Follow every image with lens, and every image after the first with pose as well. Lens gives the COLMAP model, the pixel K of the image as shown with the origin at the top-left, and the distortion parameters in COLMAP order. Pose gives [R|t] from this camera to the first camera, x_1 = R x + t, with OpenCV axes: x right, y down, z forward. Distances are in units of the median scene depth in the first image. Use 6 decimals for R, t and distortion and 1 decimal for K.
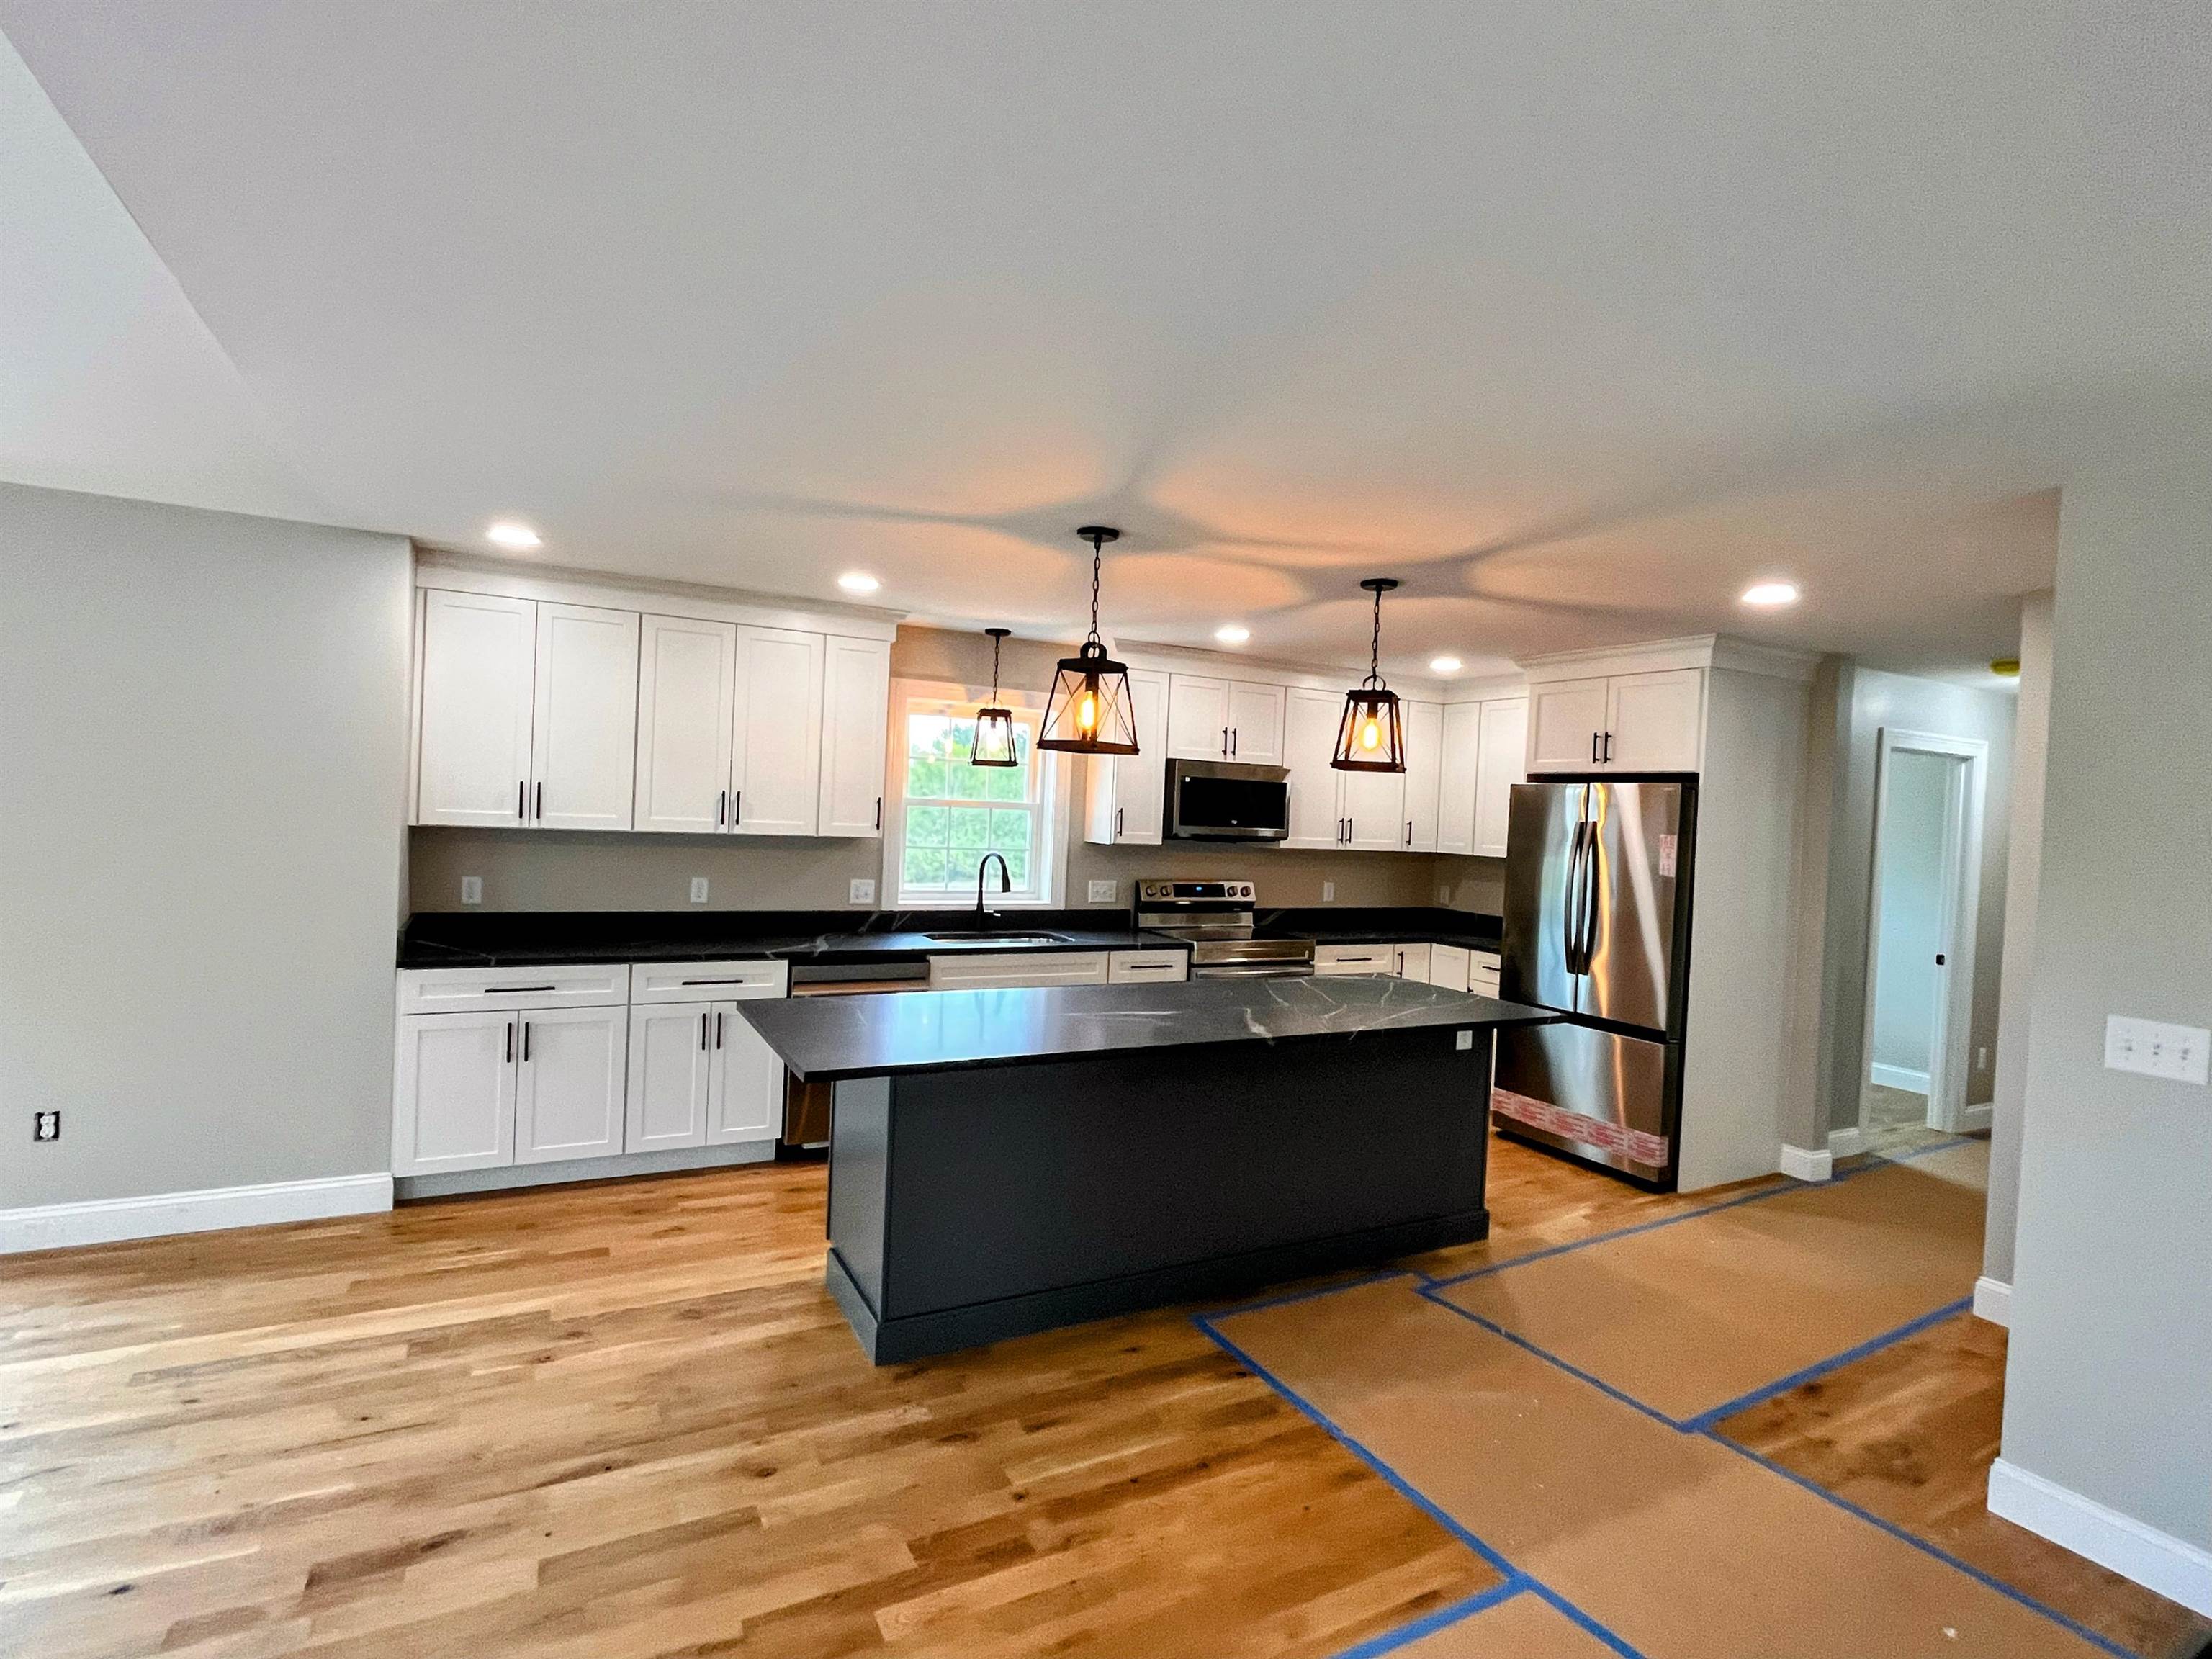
lens RADIAL K [[1076.9, 0, 1098.2], [0, 1076.9, 826.5], [0, 0, 1]] dist [-0.003658, 0.003389]
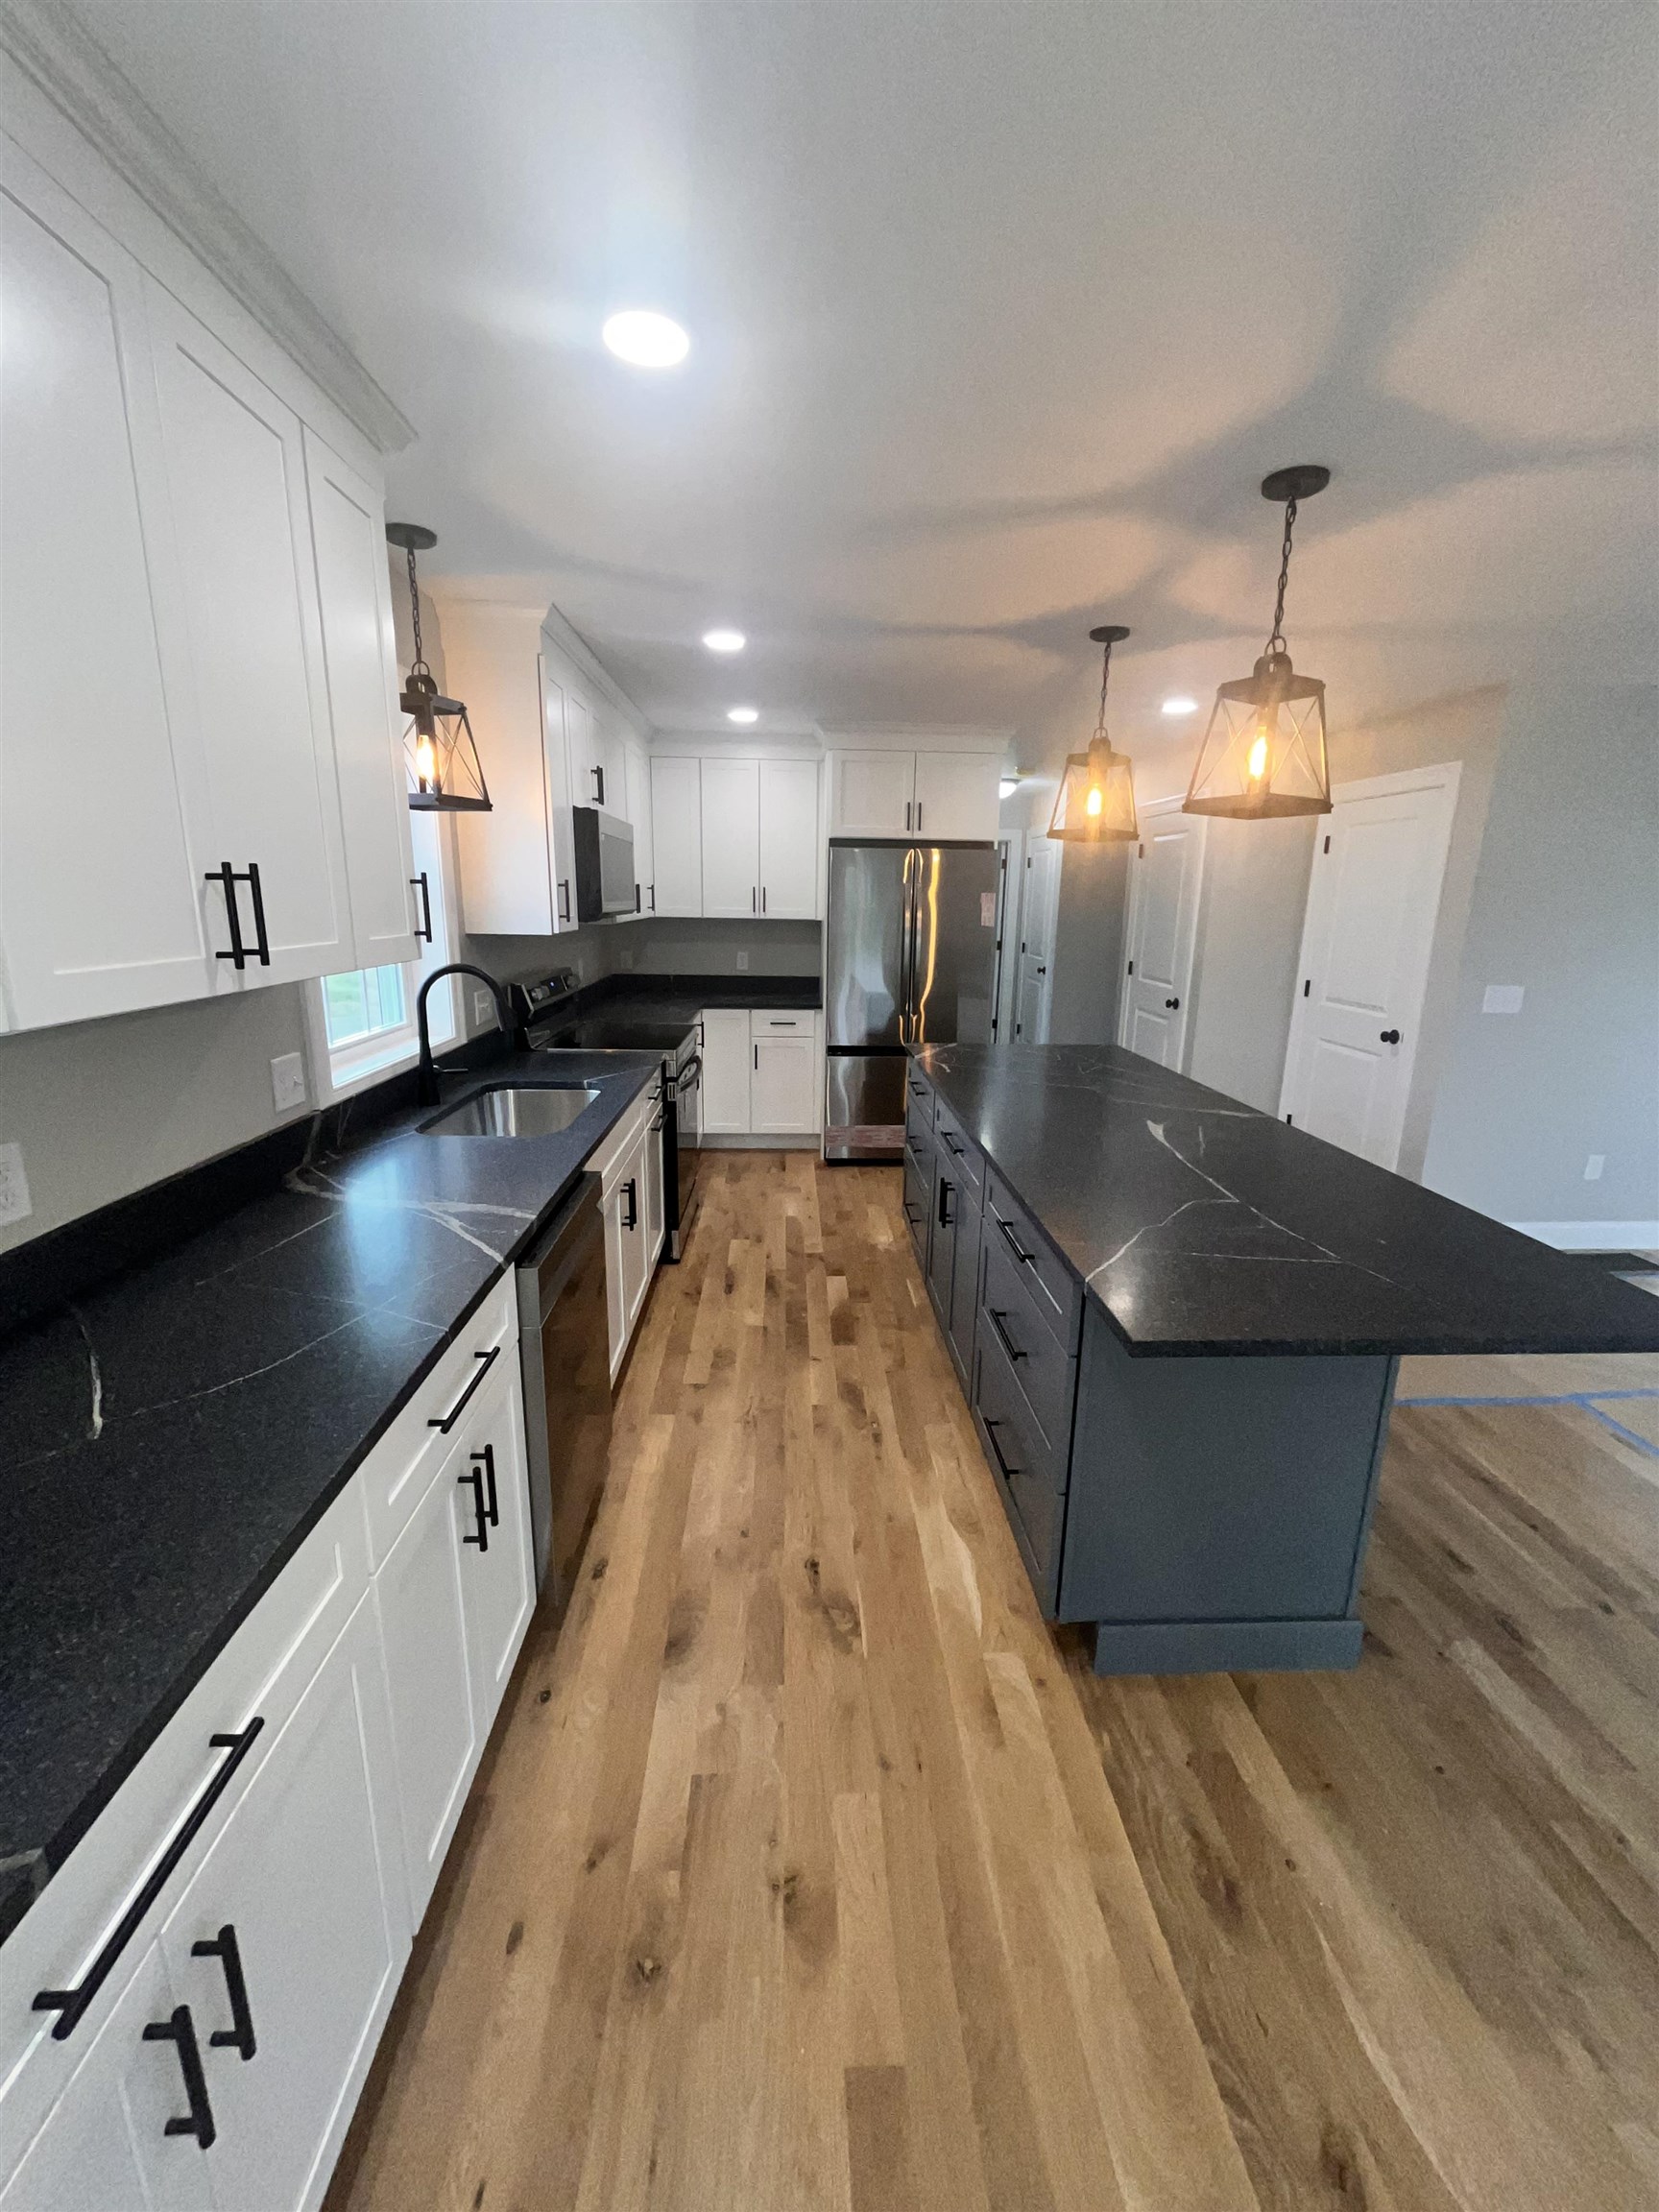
lens RADIAL K [[893.2, 0, 832.8], [0, 893.2, 1103.8], [0, 0, 1]] dist [-0.004145, 0.000922]
pose [[0.424780, -0.243926, 0.871816, -0.538148], [0.016904, 0.964985, 0.261758, -0.031194], [-0.905139, -0.096453, 0.414029, 0.739924]]
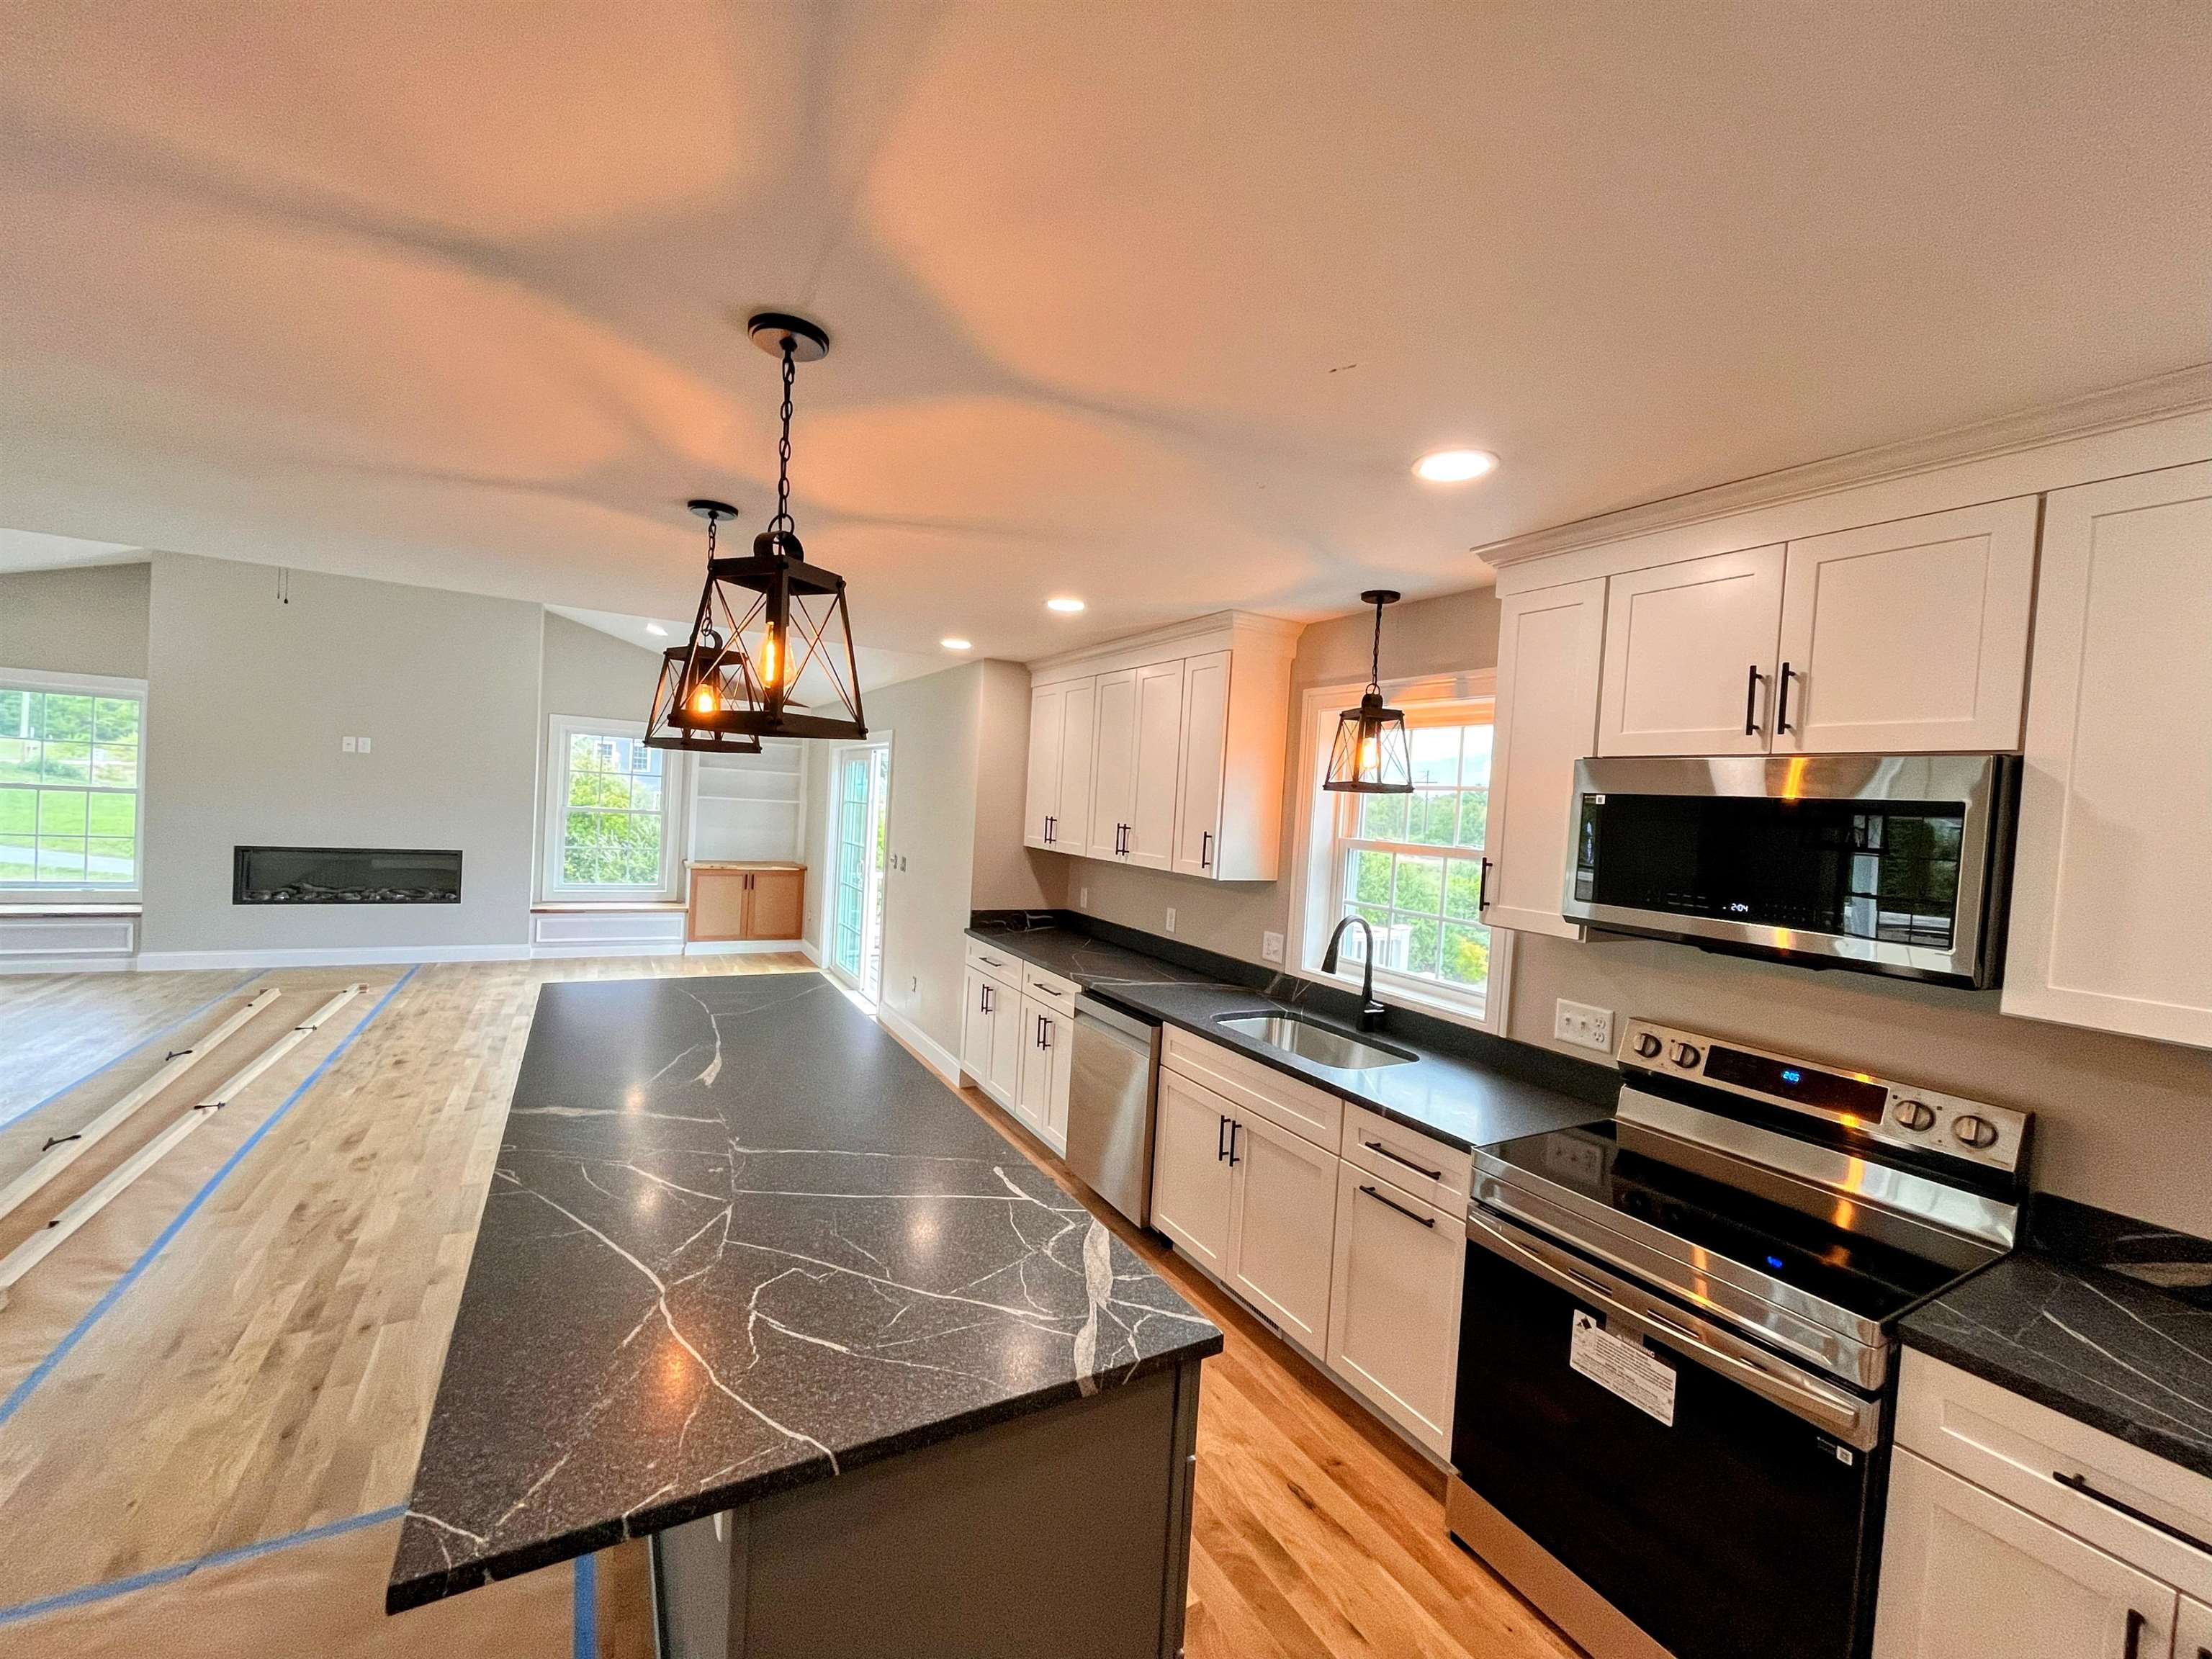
lens RADIAL K [[893.2, 0, 1101.5], [0, 893.2, 829.9], [0, 0, 1]] dist [-0.004145, 0.000922]
pose [[0.033962, -0.011568, -0.999356, 0.563121], [-0.076226, 0.996990, -0.014131, -0.012643], [0.996512, 0.076657, 0.032978, 0.984525]]
